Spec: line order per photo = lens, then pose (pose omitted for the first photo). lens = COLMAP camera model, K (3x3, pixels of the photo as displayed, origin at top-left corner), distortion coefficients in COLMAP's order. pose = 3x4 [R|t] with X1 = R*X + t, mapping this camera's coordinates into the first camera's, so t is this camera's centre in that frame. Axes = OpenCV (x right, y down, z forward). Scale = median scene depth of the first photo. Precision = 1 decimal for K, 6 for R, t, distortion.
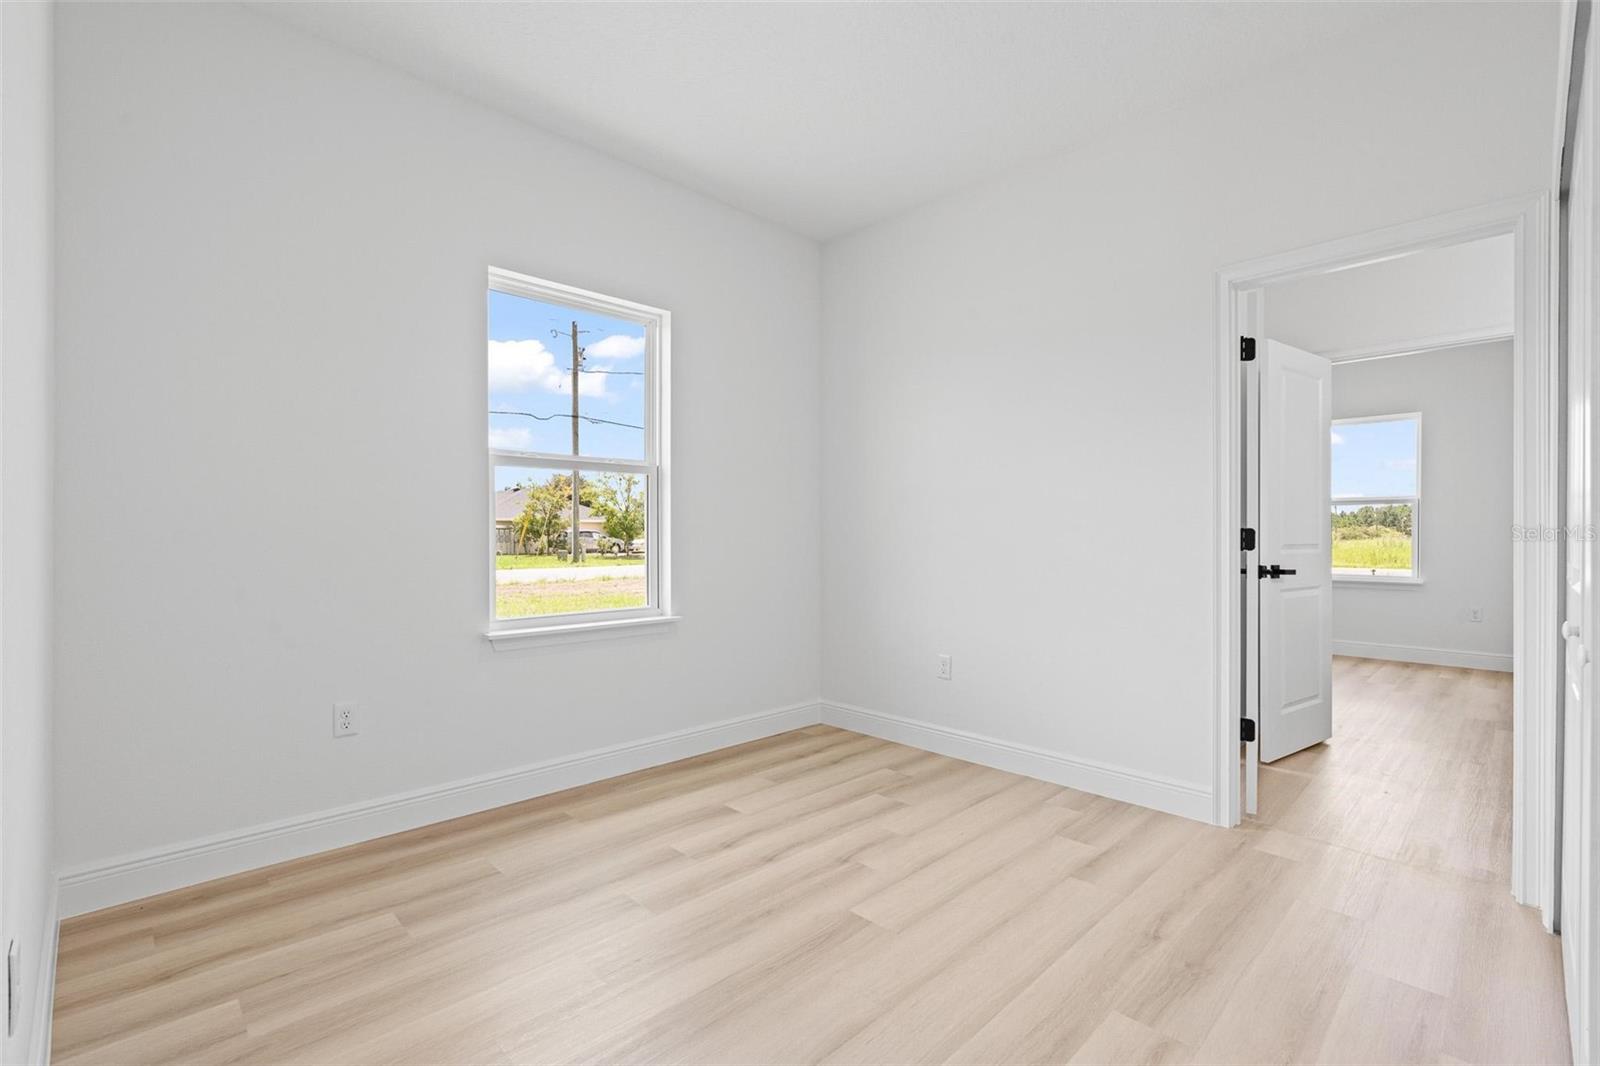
lens RADIAL K [[717.4, 0, 799.5], [0, 717.4, 531.3], [0, 0, 1]] dist [-0.002550, 0.001441]
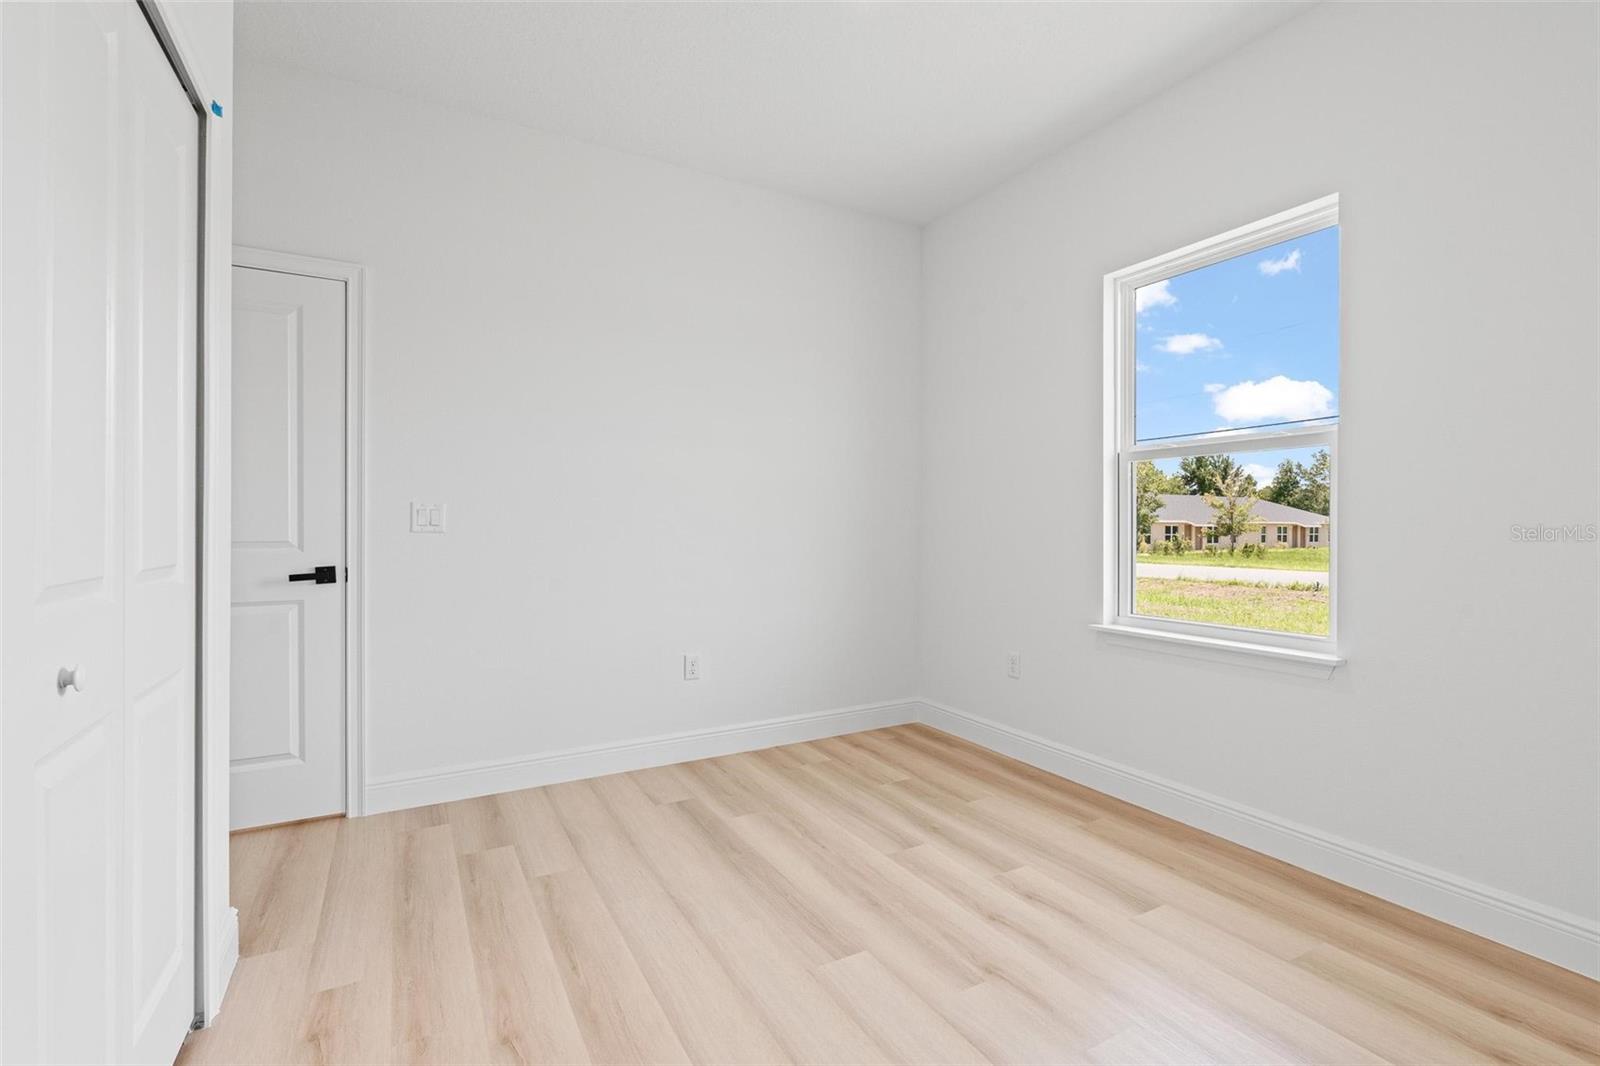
lens RADIAL K [[763.2, 0, 795.5], [0, 763.2, 529.3], [0, 0, 1]] dist [-0.000528, 0.000081]
pose [[-0.291723, -0.000938, -0.956502, 0.903306], [-0.000591, 1.000000, -0.000800, 0.013688], [0.956503, 0.000331, -0.291724, 1.089429]]
